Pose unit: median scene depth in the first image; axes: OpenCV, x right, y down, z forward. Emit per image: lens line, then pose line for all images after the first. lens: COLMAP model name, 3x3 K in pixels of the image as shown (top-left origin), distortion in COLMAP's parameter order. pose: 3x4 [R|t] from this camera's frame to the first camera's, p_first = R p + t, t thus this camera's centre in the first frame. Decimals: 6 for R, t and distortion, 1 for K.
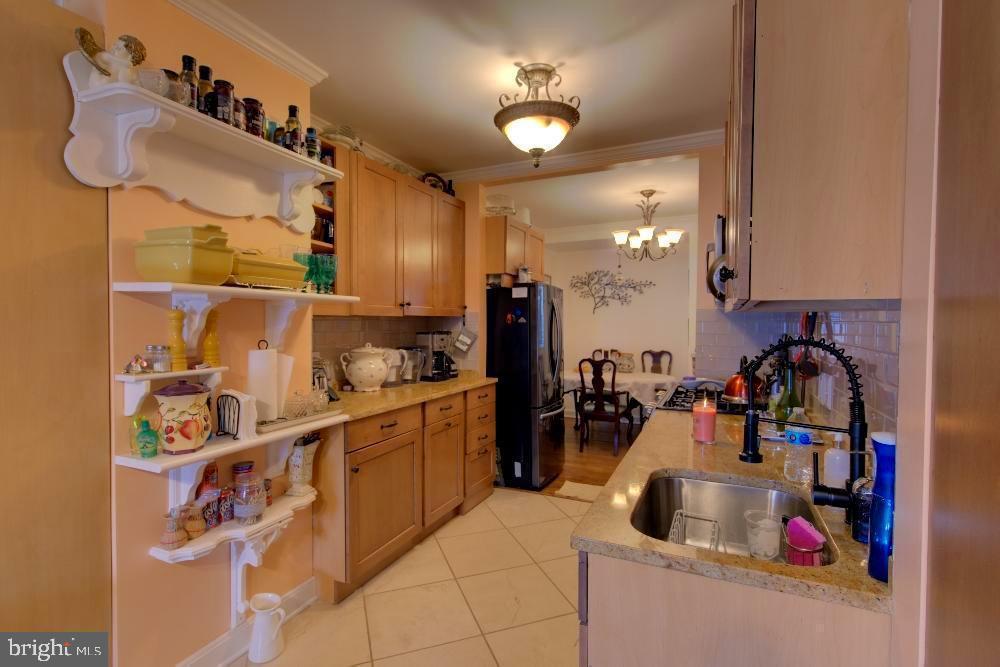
lens RADIAL K [[467.9, 0, 500.1], [0, 467.9, 335.5], [0, 0, 1]] dist [0.026866, -0.018972]
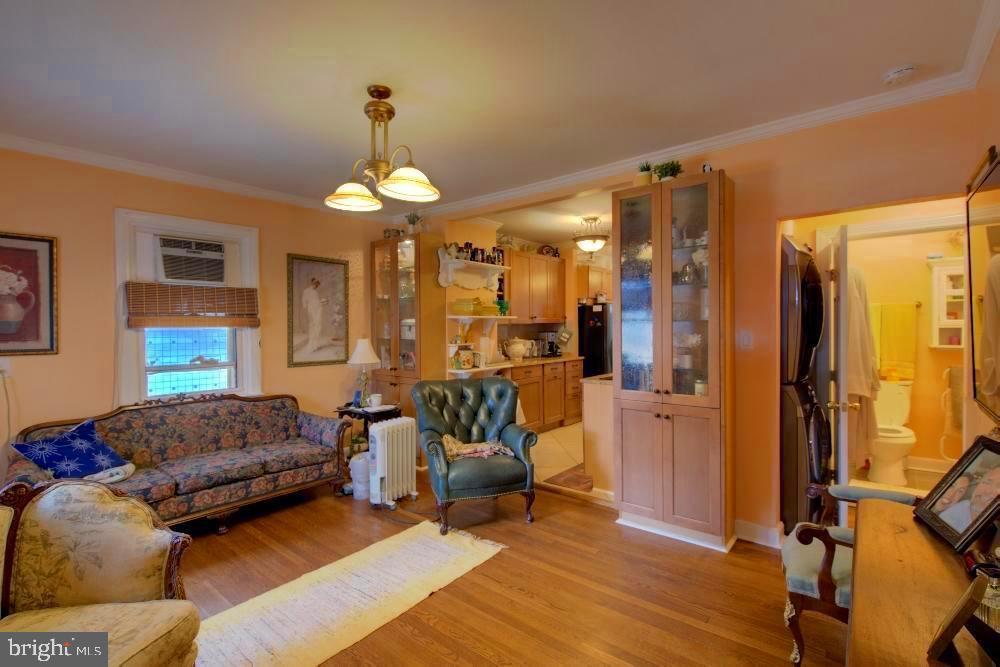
lens RADIAL K [[467.9, 0, 500.1], [0, 467.9, 335.5], [0, 0, 1]] dist [0.026866, -0.018972]
pose [[0.967630, -0.009197, -0.252206, 0.154795], [0.007515, 0.999943, -0.007631, 0.023754], [0.252262, 0.005489, 0.967643, -0.926162]]
